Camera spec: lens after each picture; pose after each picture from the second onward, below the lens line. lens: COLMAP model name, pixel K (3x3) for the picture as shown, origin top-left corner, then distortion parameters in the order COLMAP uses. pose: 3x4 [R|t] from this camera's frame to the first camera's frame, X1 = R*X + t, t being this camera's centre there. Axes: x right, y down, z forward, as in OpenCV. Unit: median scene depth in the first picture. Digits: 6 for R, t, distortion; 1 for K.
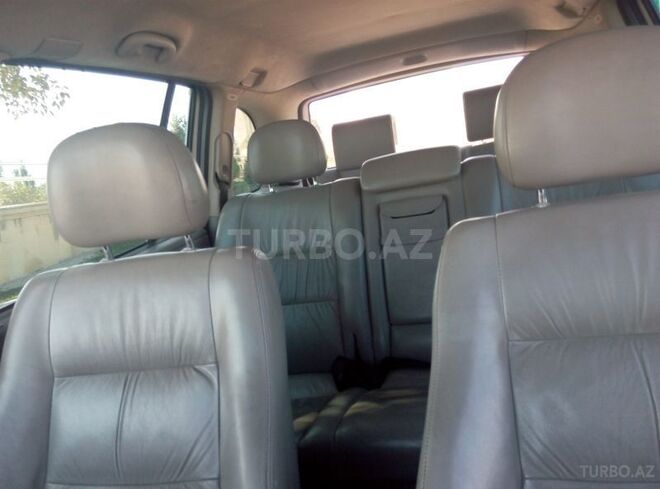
lens RADIAL K [[545.0, 0, 340.4], [0, 545.0, 244.3], [0, 0, 1]] dist [0.062689, -0.088841]
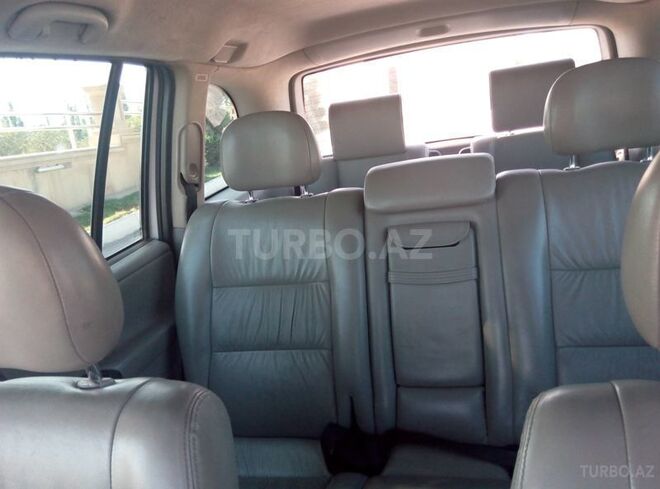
lens RADIAL K [[545.0, 0, 340.4], [0, 545.0, 244.3], [0, 0, 1]] dist [0.062689, -0.088841]
pose [[0.999602, 0.025332, 0.012443, -0.004397], [-0.026318, 0.995876, 0.086824, -0.107947], [-0.010192, -0.087116, 0.996146, 0.205899]]
